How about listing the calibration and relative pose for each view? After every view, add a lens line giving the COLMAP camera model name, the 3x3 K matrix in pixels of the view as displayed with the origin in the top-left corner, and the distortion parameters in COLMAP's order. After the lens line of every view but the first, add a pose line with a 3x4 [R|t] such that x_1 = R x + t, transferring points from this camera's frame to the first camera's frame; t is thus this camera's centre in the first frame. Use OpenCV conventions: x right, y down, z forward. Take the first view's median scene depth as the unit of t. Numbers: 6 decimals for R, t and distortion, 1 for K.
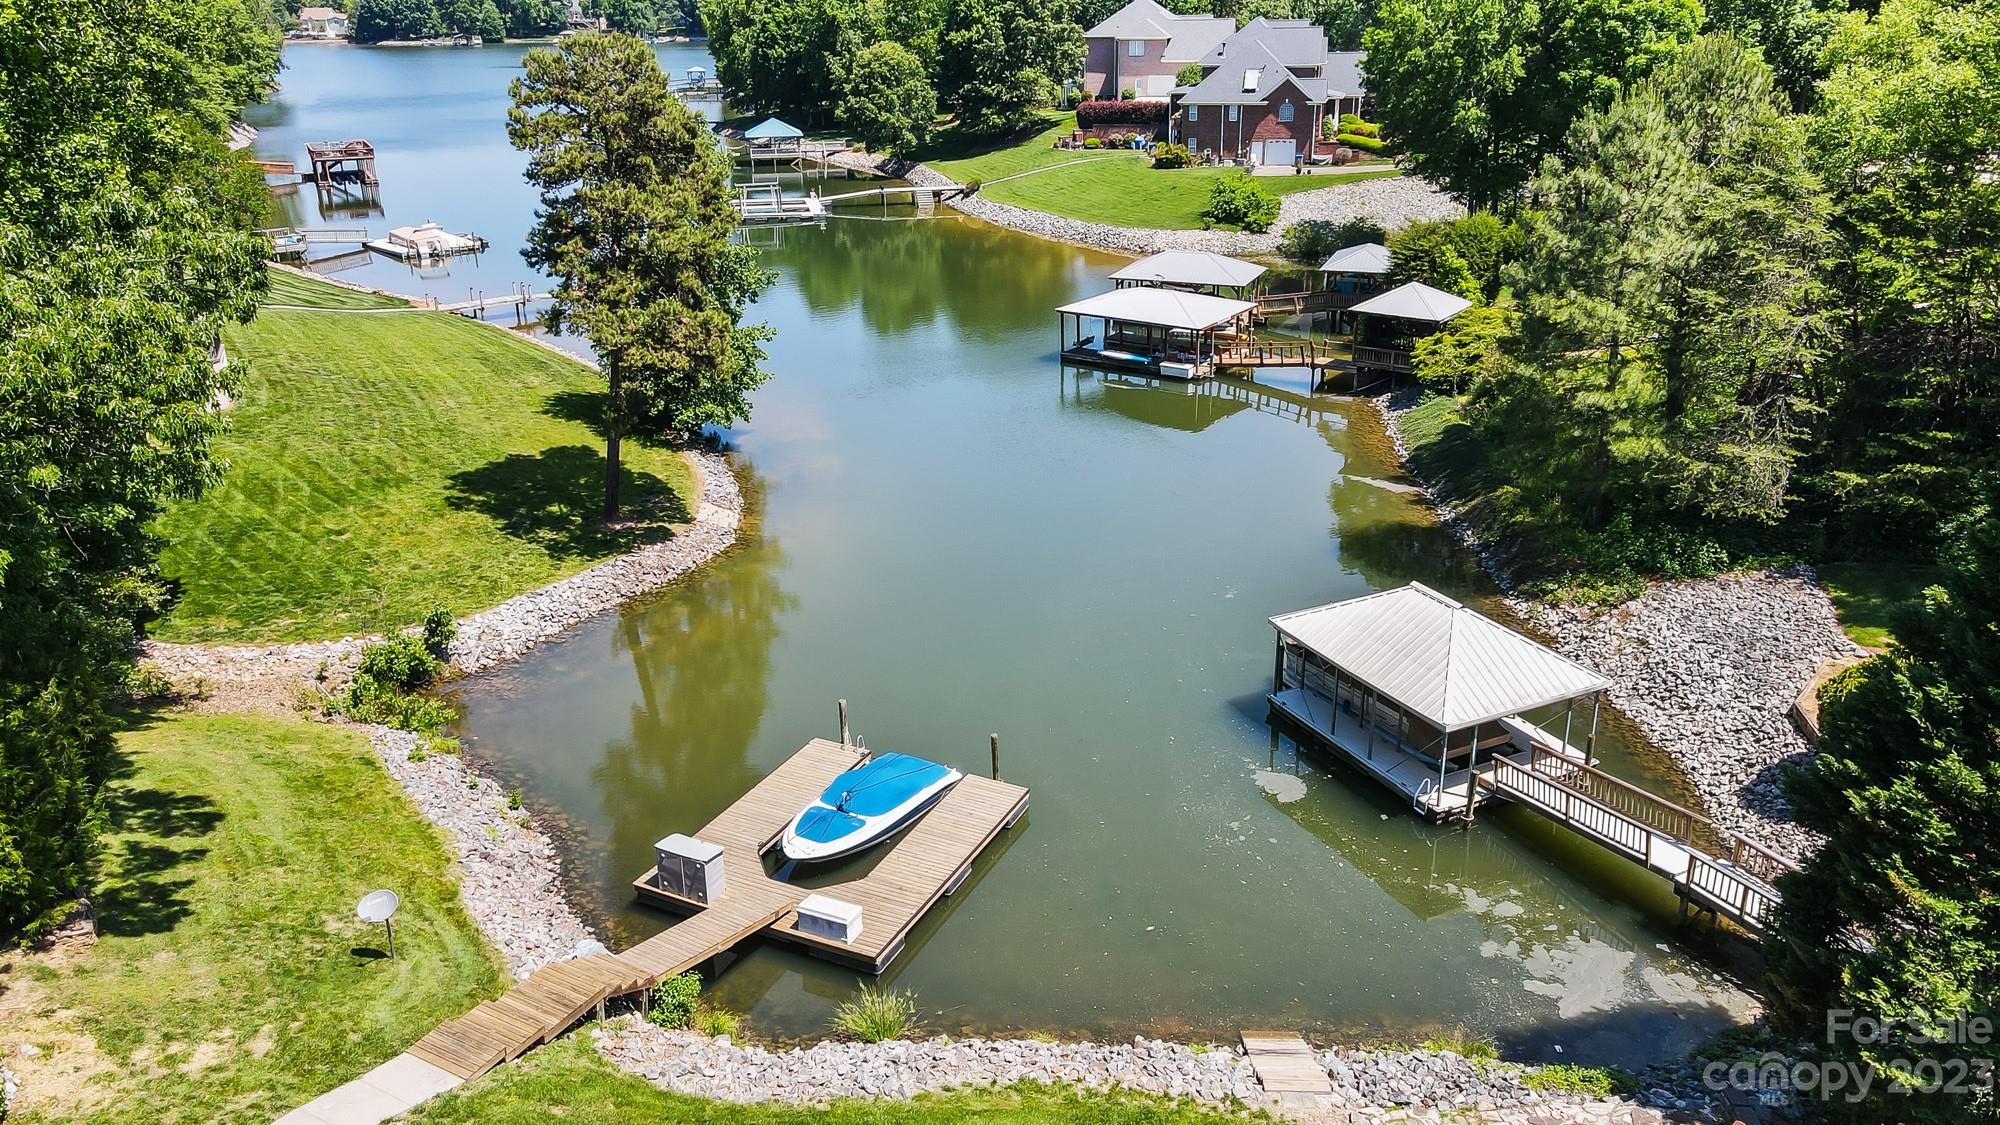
lens RADIAL K [[1454.2, 0, 989.4], [0, 1454.2, 546.7], [0, 0, 1]] dist [0.025407, -0.002935]
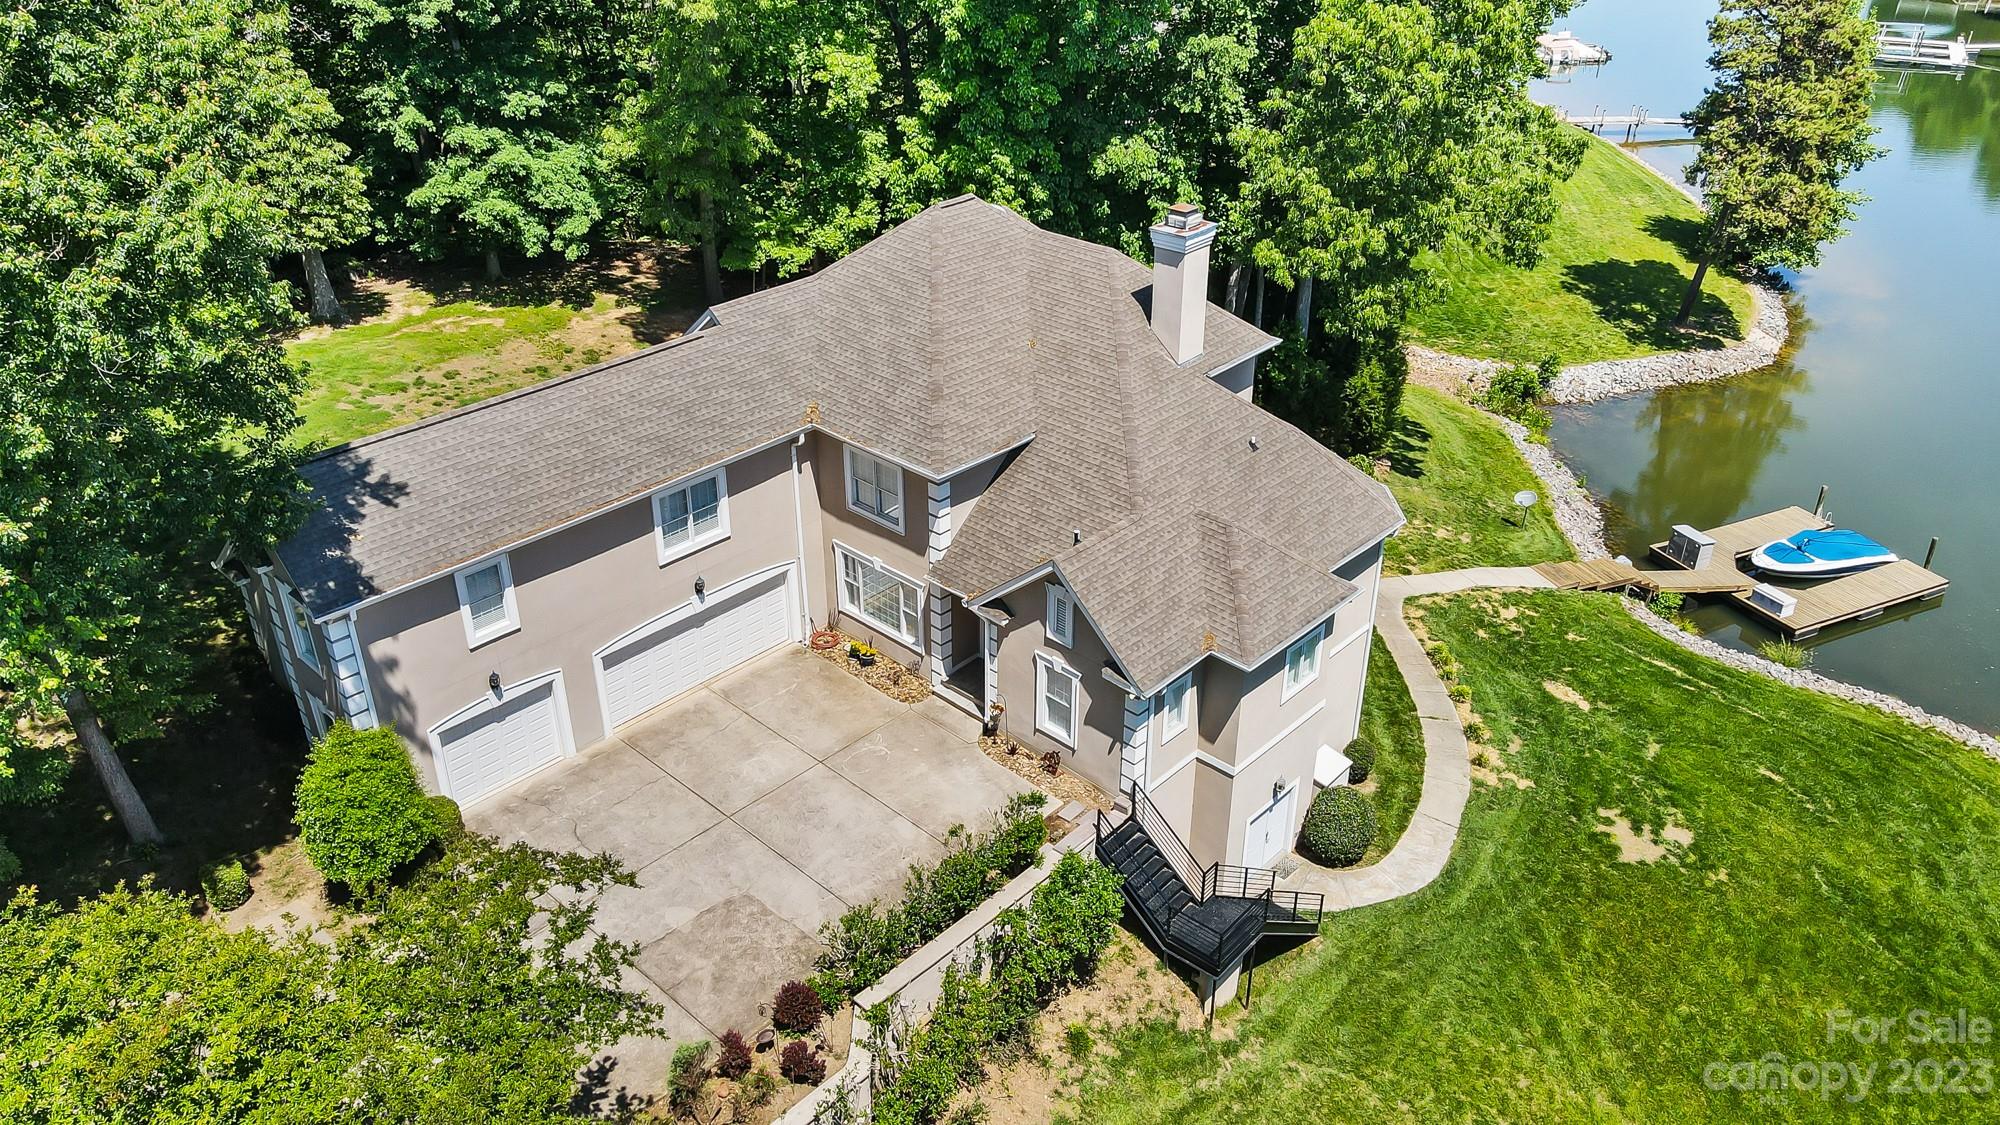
lens RADIAL K [[1454.2, 0, 989.4], [0, 1454.2, 546.7], [0, 0, 1]] dist [0.025407, -0.002935]
pose [[0.775860, 0.320786, -0.543266, 0.050797], [-0.233971, 0.945984, 0.224438, 0.023555], [0.585917, -0.047024, 0.809006, -0.524550]]
